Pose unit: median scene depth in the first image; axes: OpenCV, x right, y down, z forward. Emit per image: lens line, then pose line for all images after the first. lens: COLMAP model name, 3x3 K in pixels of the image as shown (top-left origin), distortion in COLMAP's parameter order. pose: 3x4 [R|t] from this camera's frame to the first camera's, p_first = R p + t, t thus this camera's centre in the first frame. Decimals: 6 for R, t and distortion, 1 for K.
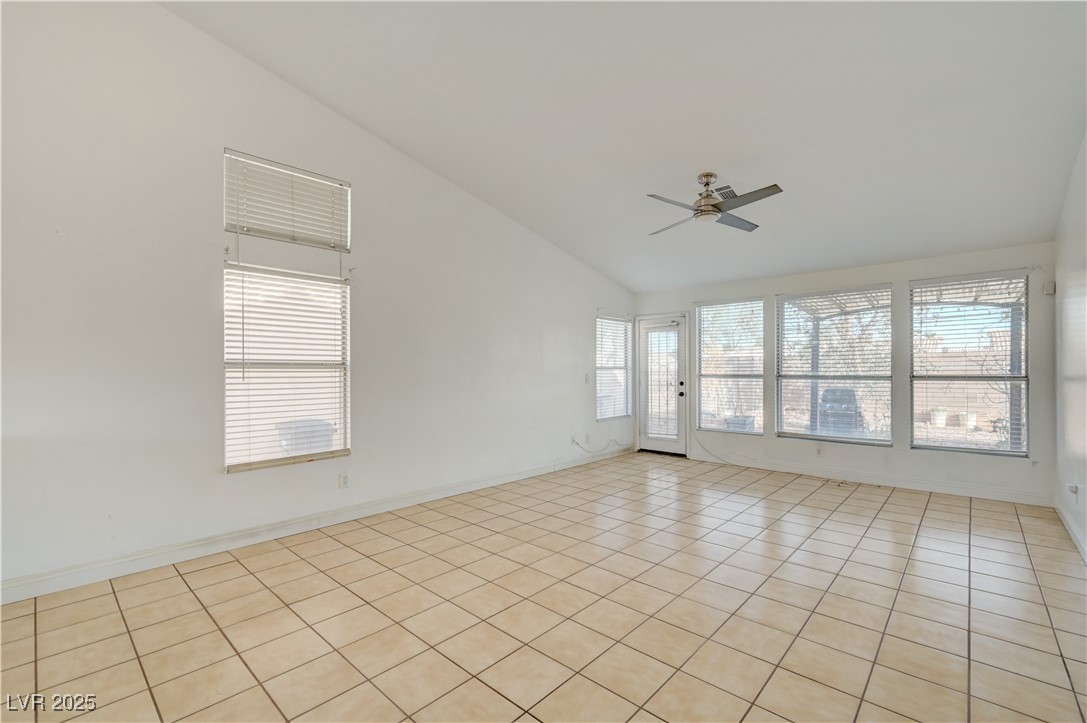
lens RADIAL K [[452.7, 0, 530.0], [0, 452.7, 375.6], [0, 0, 1]] dist [-0.001158, -0.000652]
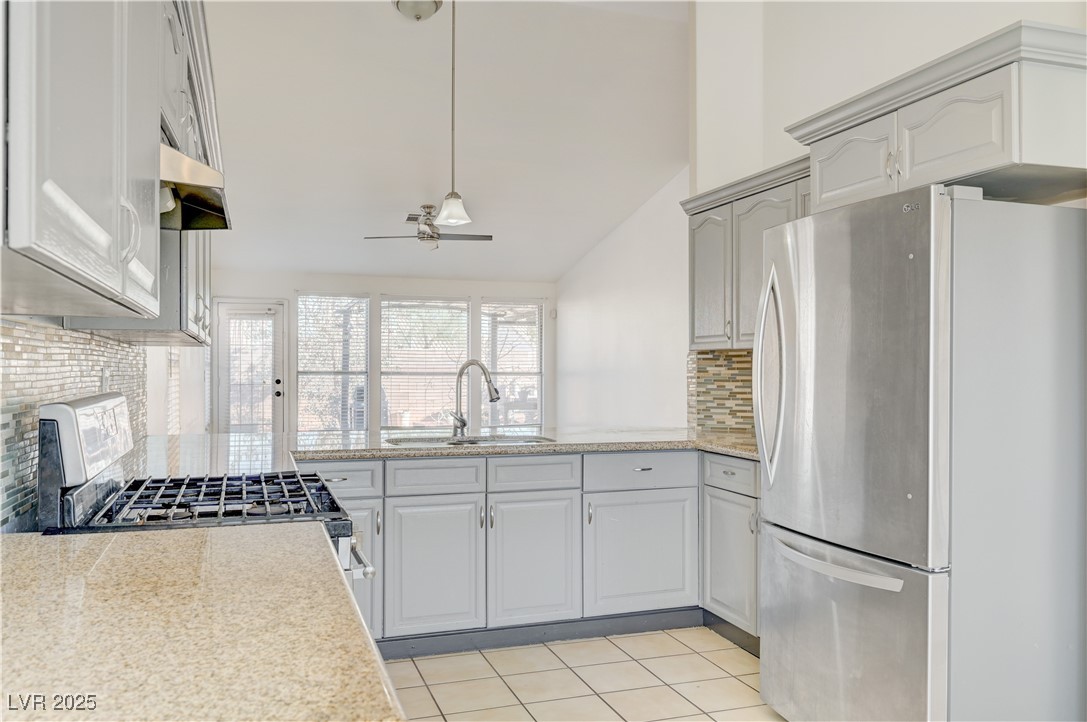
lens RADIAL K [[847.5, 0, 546.1], [0, 847.5, 368.3], [0, 0, 1]] dist [-0.006249, 0.004375]
pose [[0.460583, 0.005261, 0.887601, -0.871260], [0.001663, 0.999976, -0.006790, 0.003854], [-0.887615, 0.004604, 0.460563, -0.198666]]
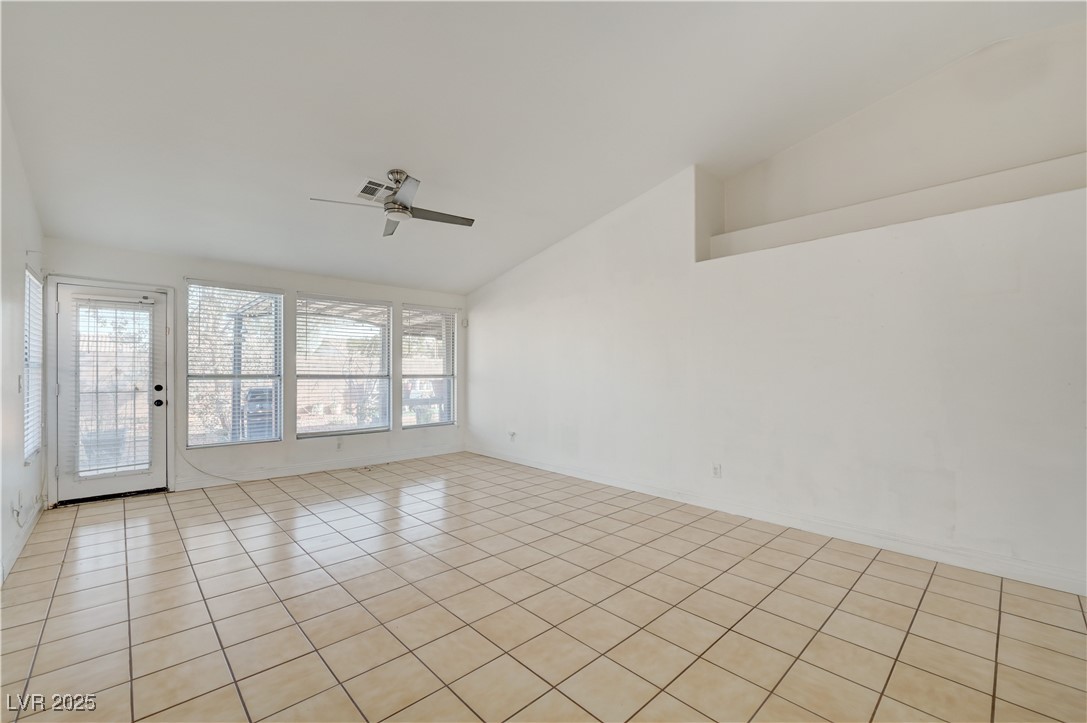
lens RADIAL K [[452.7, 0, 556.6], [0, 452.7, 371.4], [0, 0, 1]] dist [-0.001158, -0.000652]
pose [[0.052783, 0.002733, 0.998602, -0.335458], [0.004040, 0.999987, -0.002951, -0.003217], [-0.998598, 0.004190, 0.052771, 0.350783]]
